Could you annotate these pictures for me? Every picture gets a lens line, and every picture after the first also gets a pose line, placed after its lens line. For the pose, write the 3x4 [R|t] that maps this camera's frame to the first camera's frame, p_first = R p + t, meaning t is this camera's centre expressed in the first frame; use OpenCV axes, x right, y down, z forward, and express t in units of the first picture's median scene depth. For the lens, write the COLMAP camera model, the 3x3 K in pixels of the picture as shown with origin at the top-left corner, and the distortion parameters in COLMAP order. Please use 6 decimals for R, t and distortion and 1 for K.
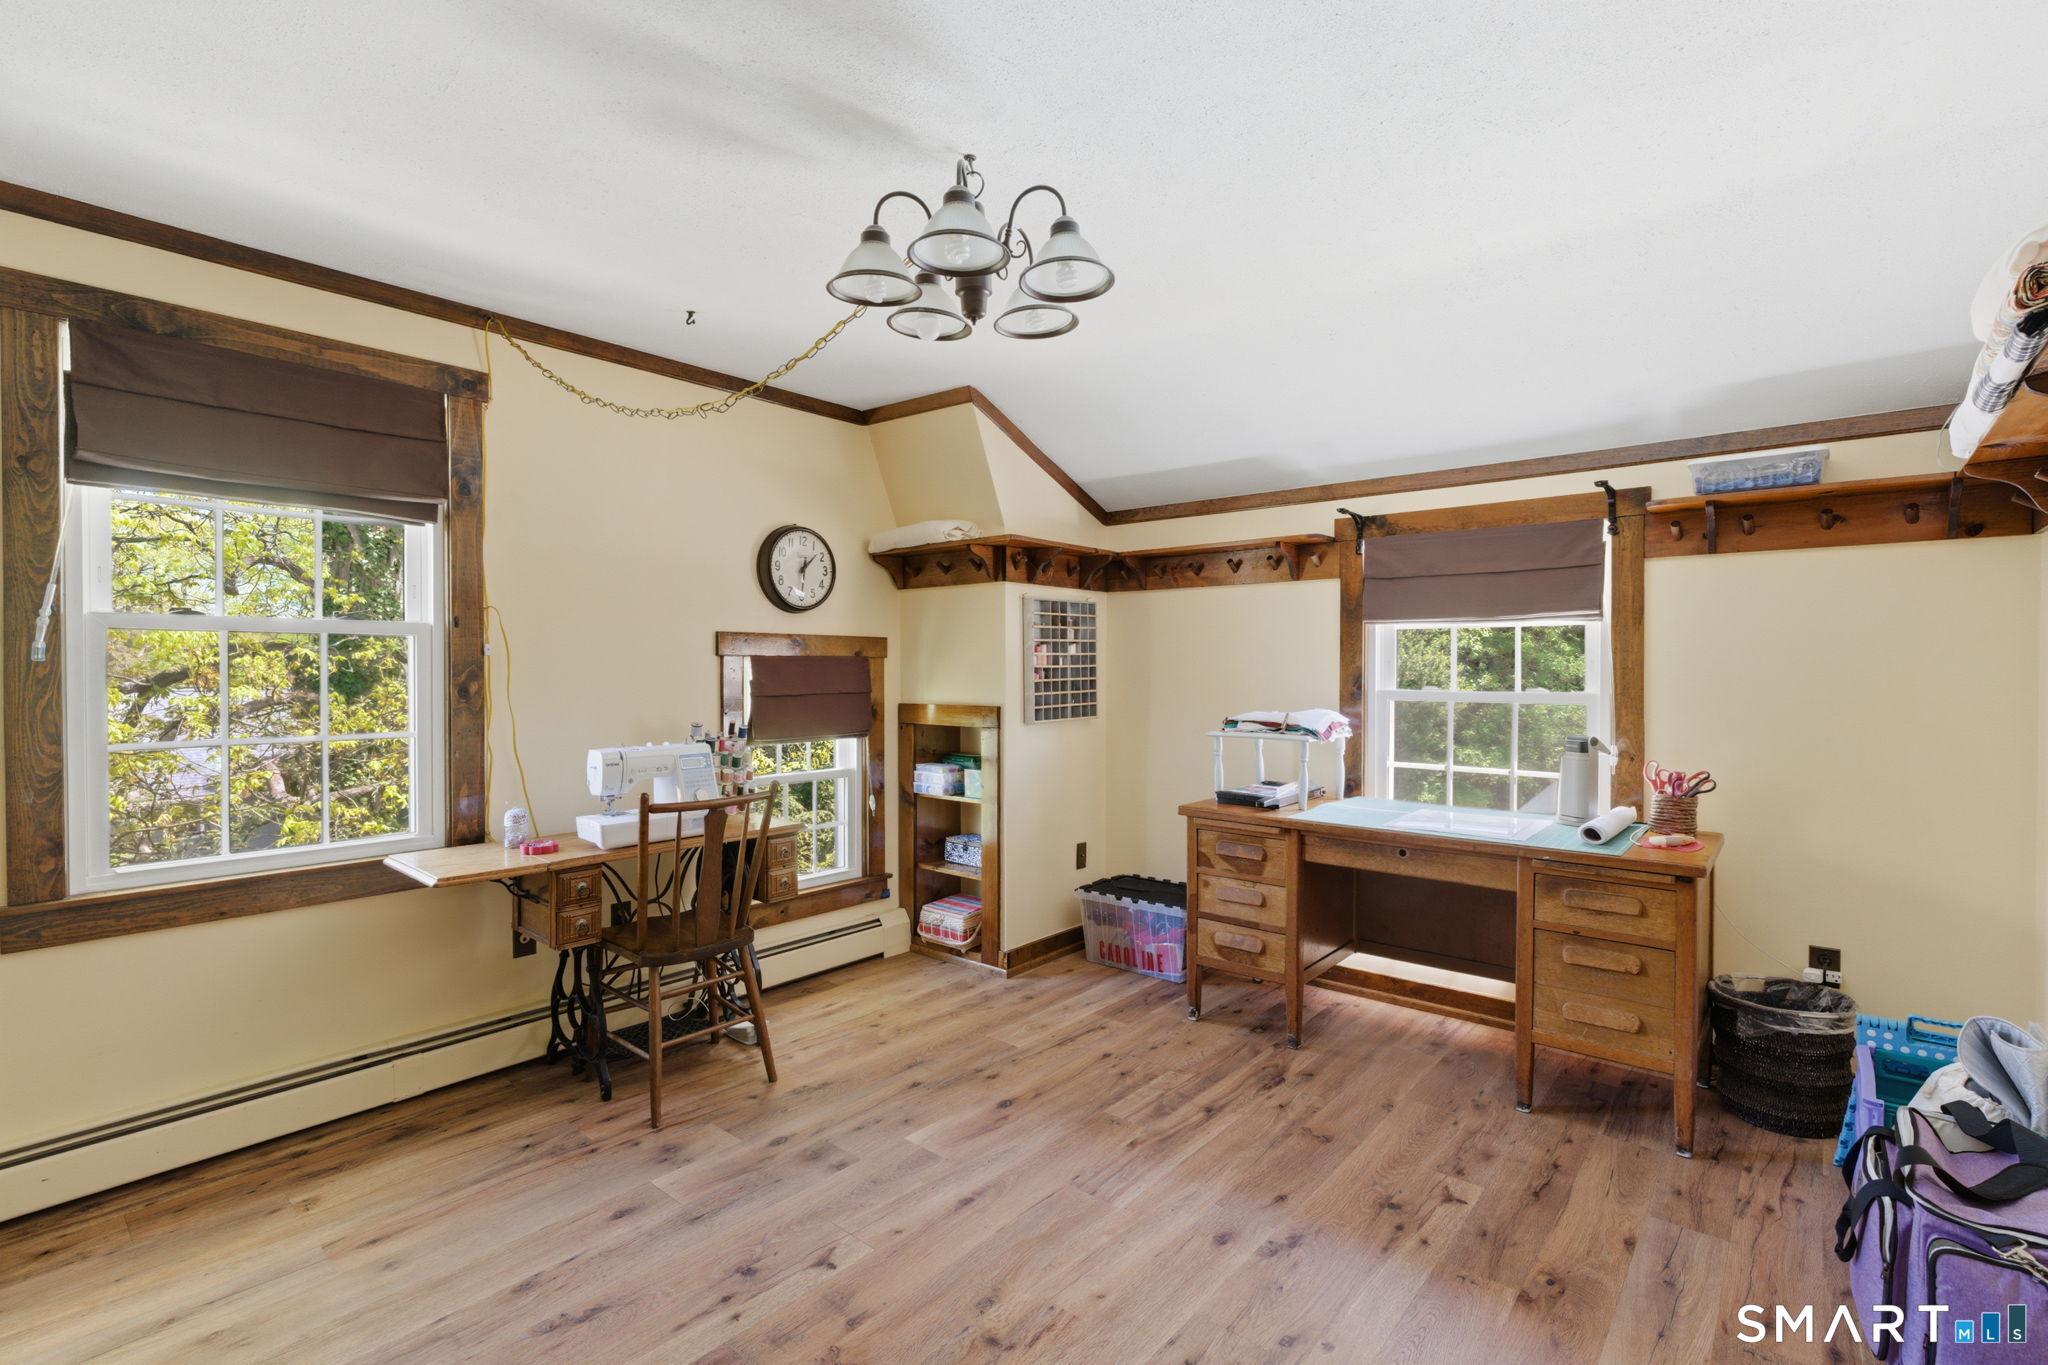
lens RADIAL K [[926.8, 0, 1025.4], [0, 926.8, 679.0], [0, 0, 1]] dist [-0.010507, 0.000177]
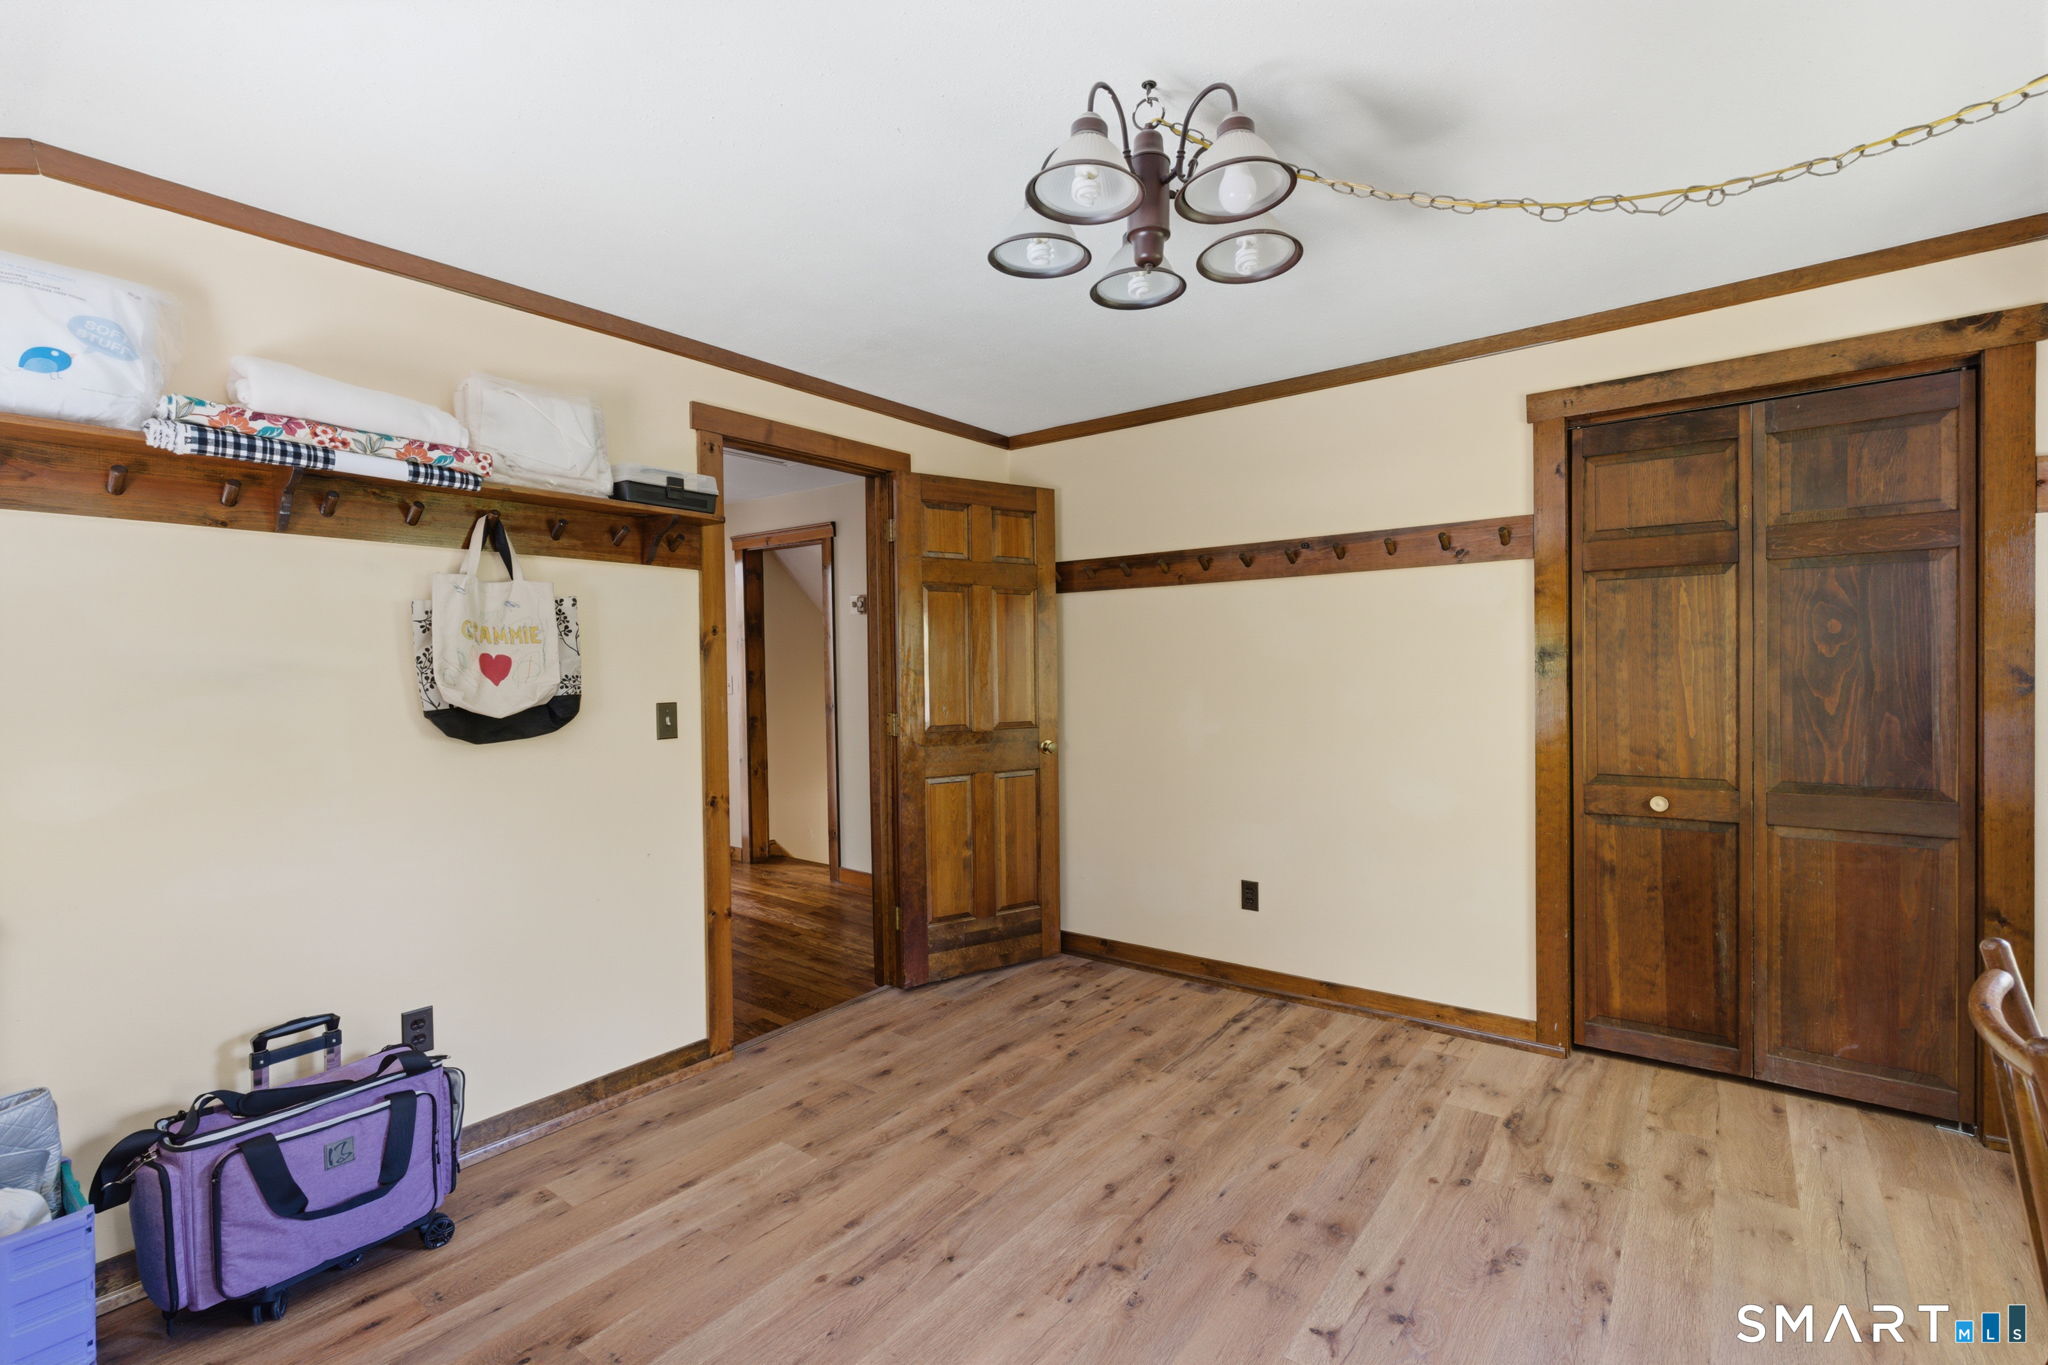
lens RADIAL K [[926.8, 0, 1023.4], [0, 926.8, 679.6], [0, 0, 1]] dist [-0.010507, 0.000177]
pose [[-0.998558, 0.016609, -0.051043, 0.121307], [0.015385, 0.999587, 0.024283, -0.030822], [0.051426, 0.023462, -0.998401, 2.021966]]
